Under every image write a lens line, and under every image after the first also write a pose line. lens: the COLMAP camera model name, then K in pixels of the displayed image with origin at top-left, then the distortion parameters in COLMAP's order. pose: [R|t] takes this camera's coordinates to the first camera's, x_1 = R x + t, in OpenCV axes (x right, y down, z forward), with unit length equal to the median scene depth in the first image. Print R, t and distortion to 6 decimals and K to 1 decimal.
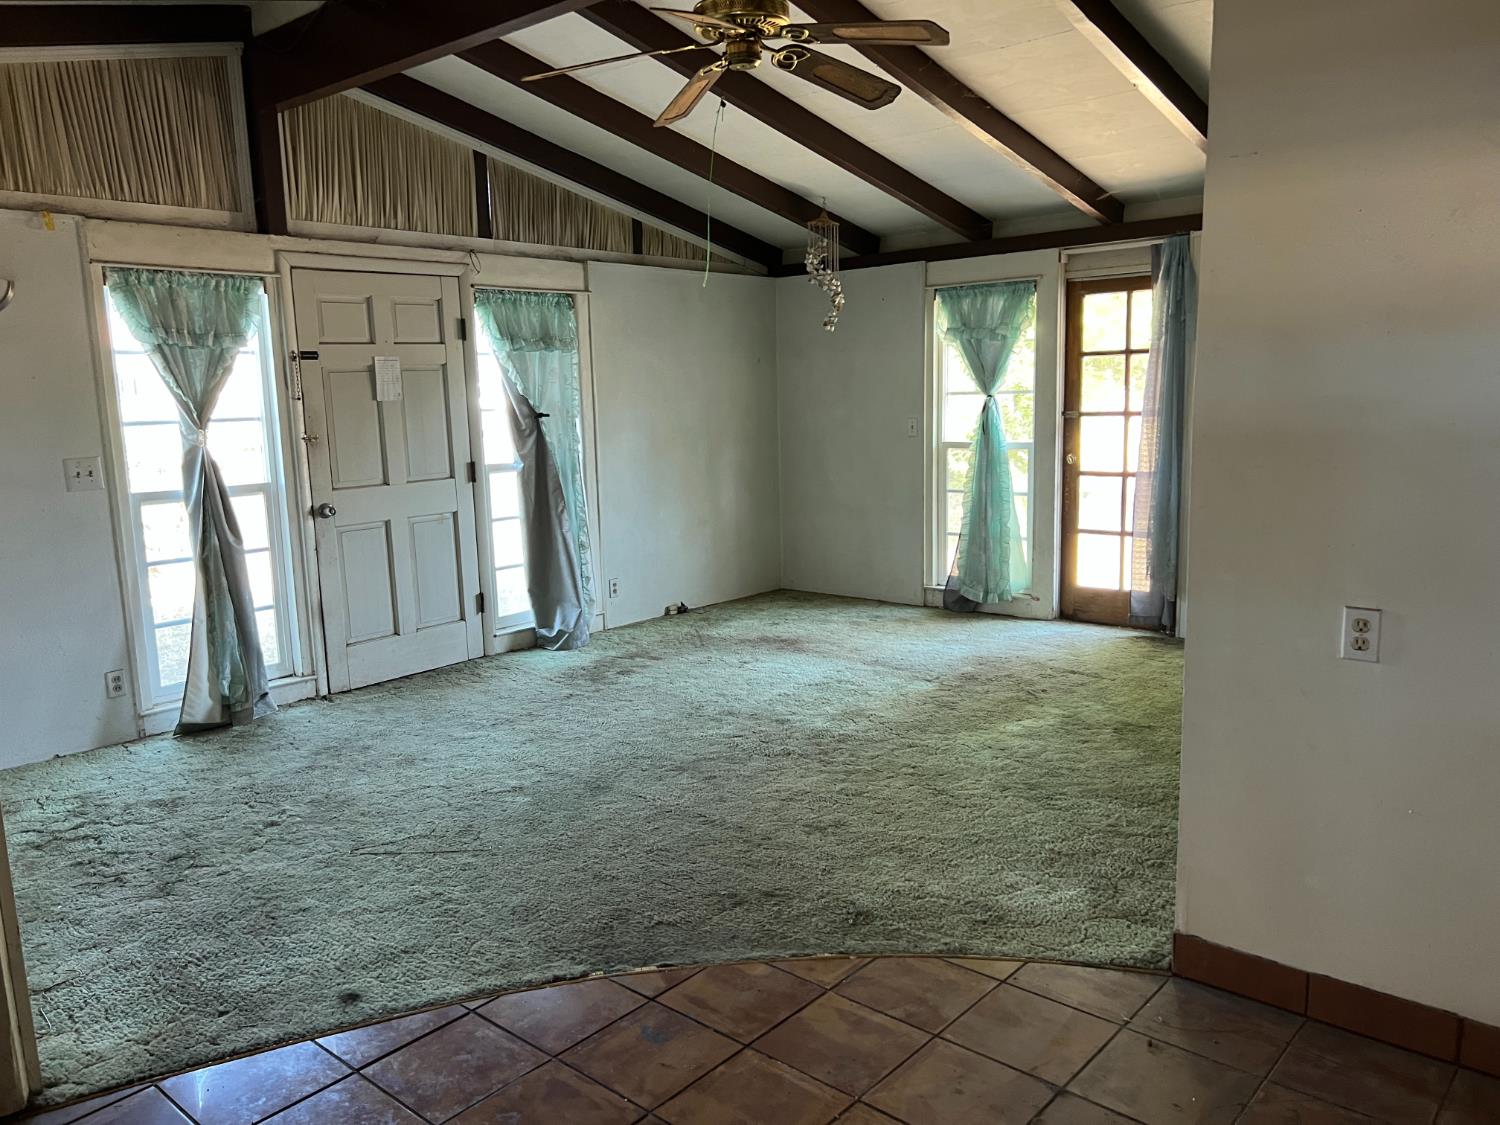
lens RADIAL K [[1137.9, 0, 750.0], [0, 1137.9, 562.5], [0, 0, 1]] dist [0.058788, -0.089119]
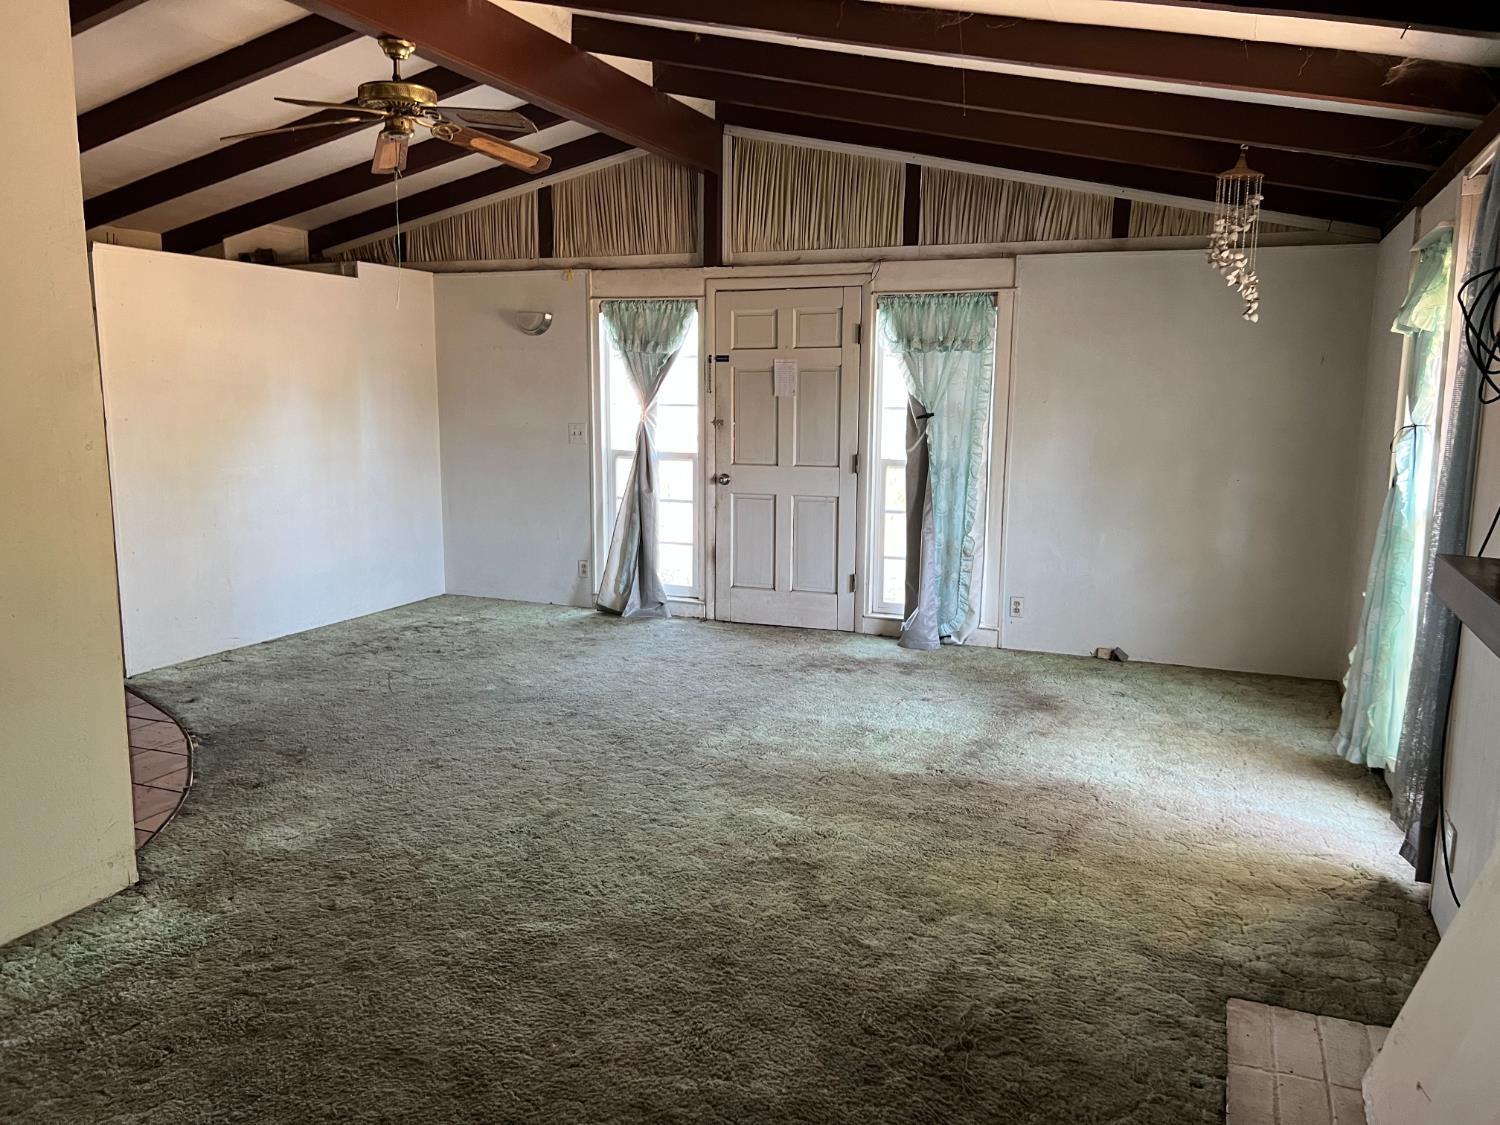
lens RADIAL K [[1137.9, 0, 750.0], [0, 1137.9, 562.5], [0, 0, 1]] dist [0.058788, -0.089119]
pose [[0.317161, 0.172488, -0.932554, 0.816338], [-0.164044, 0.978477, 0.125191, -0.113913], [0.934077, 0.113274, 0.338630, 0.582223]]
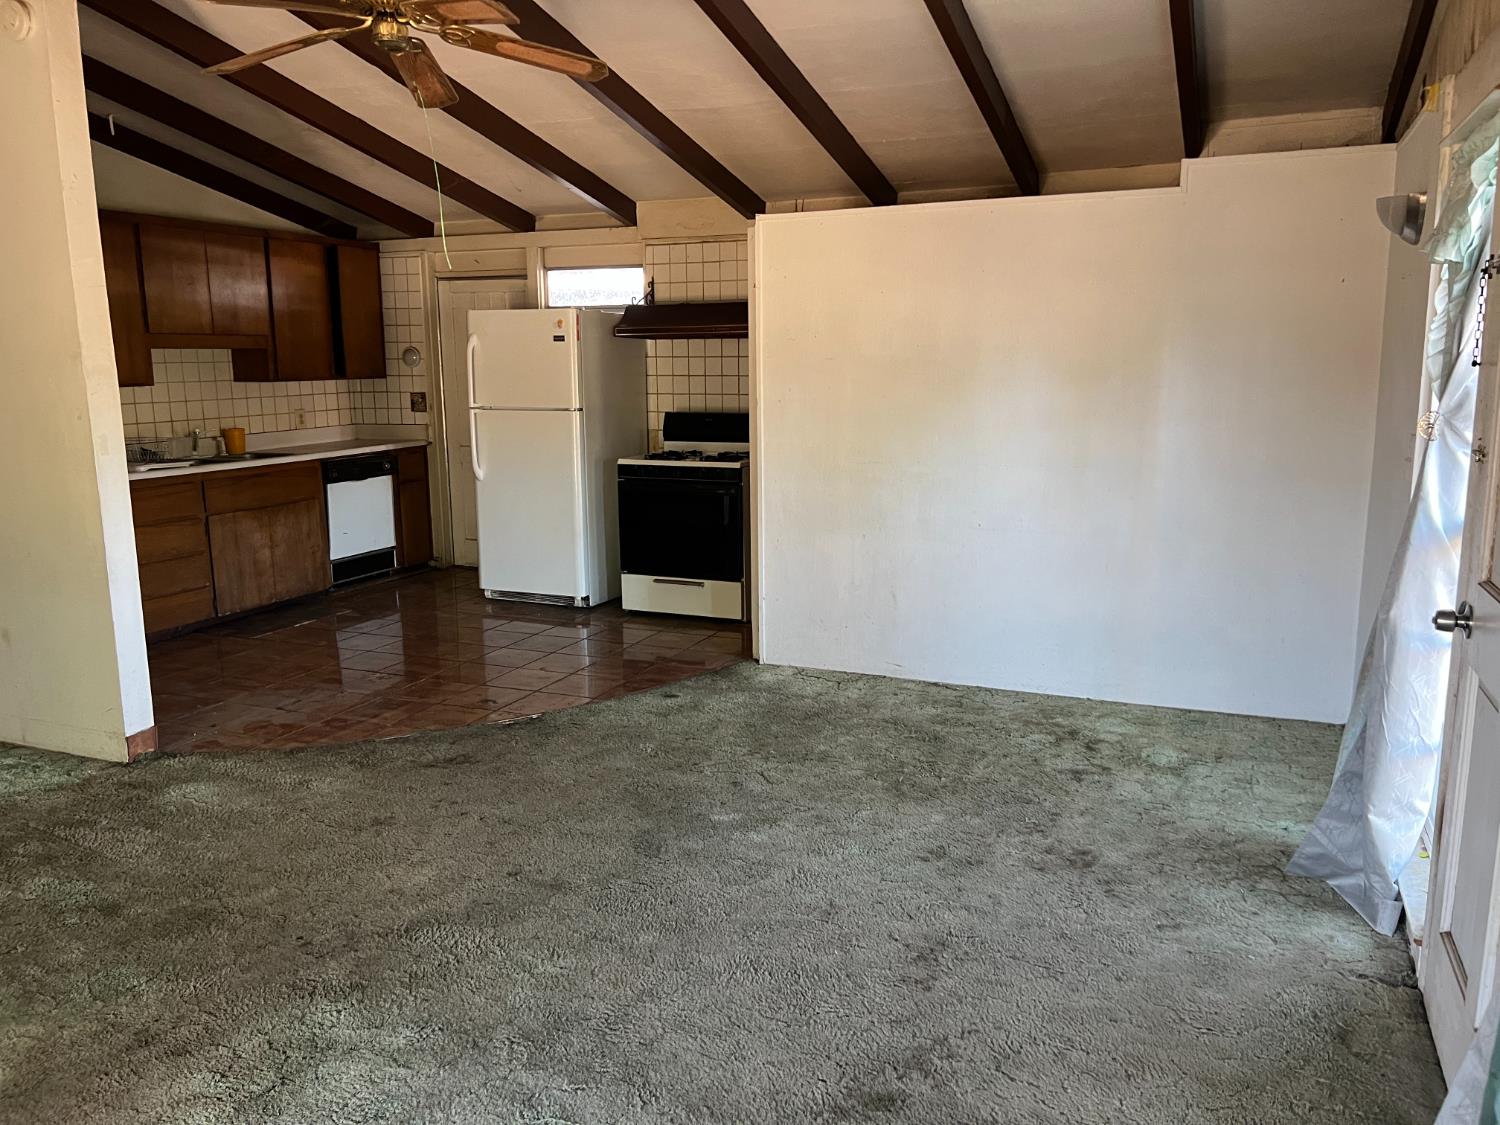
lens RADIAL K [[1128.7, 0, 769.2], [0, 1128.7, 536.9], [0, 0, 1]] dist [0.058881, -0.066227]
pose [[-0.946566, 0.085654, -0.310927, 0.017846], [-0.016540, 0.949926, 0.312038, -0.205077], [0.322085, 0.300507, -0.897751, 1.259098]]
